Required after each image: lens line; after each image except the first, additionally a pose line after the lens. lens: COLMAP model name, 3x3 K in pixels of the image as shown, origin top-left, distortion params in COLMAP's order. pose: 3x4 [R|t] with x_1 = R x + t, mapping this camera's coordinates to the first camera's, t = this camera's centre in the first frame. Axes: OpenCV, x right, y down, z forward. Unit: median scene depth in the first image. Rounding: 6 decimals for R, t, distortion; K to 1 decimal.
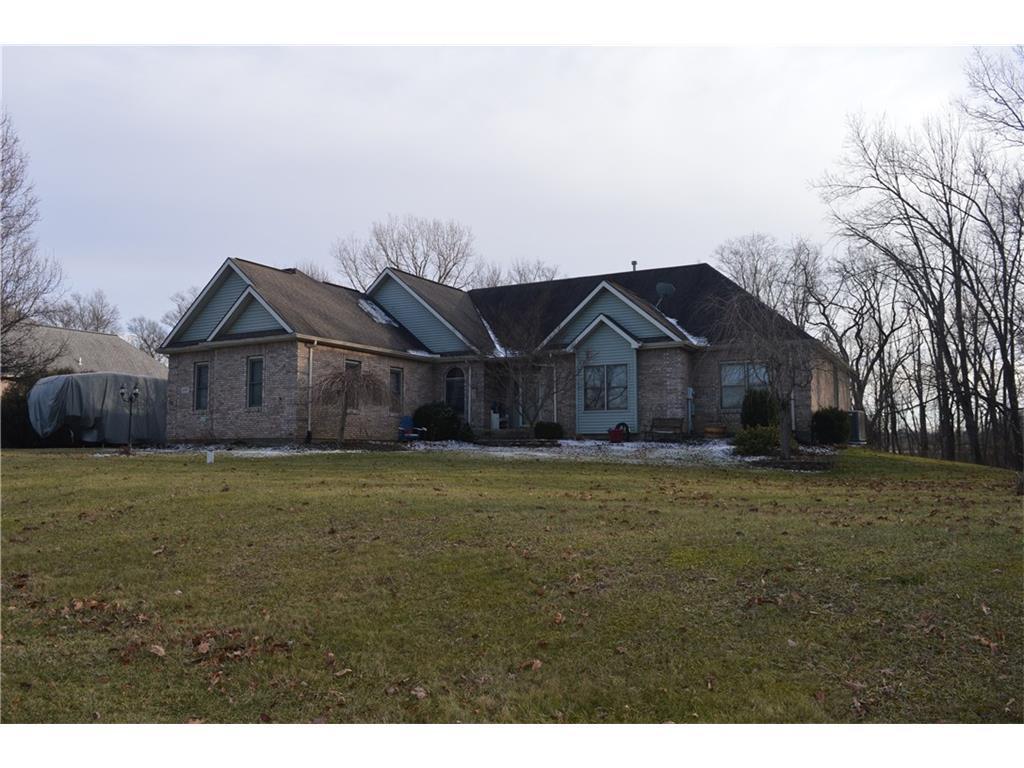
lens RADIAL K [[786.9, 0, 512.0], [0, 786.9, 384.0], [0, 0, 1]] dist [0.001087, 0.001968]
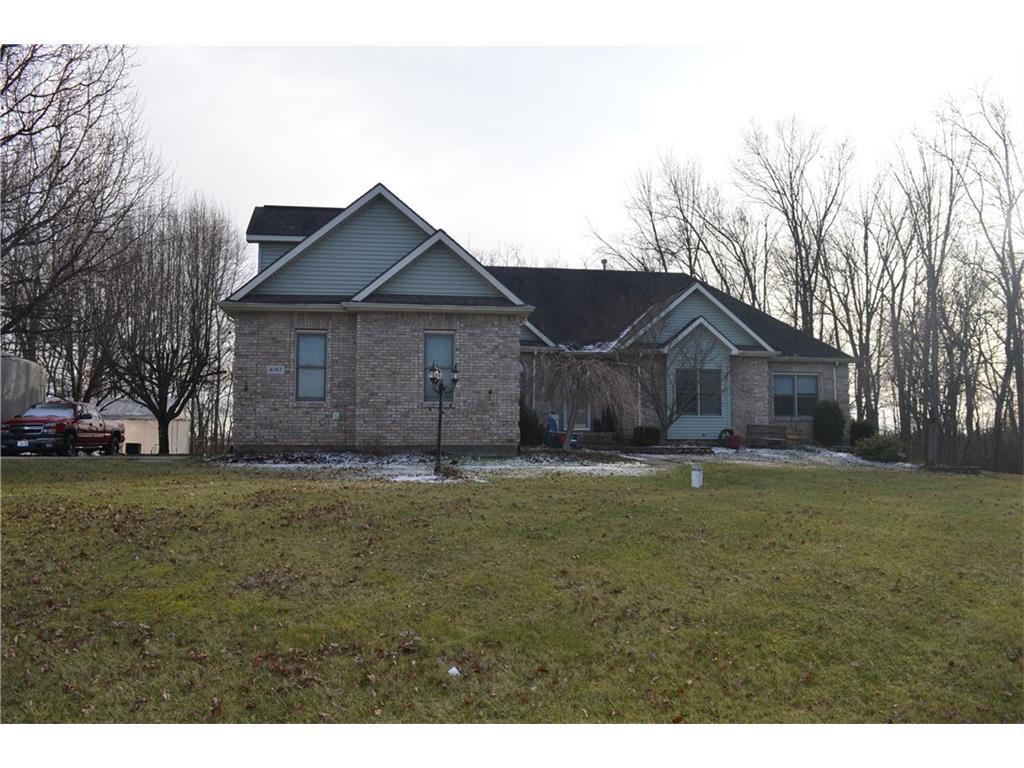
lens RADIAL K [[786.9, 0, 512.0], [0, 786.9, 384.0], [0, 0, 1]] dist [0.001087, 0.001968]
pose [[0.794342, 0.046951, 0.605654, -0.750795], [-0.053842, 0.998526, -0.006791, 0.015556], [-0.605080, -0.027215, 0.795699, 0.415953]]
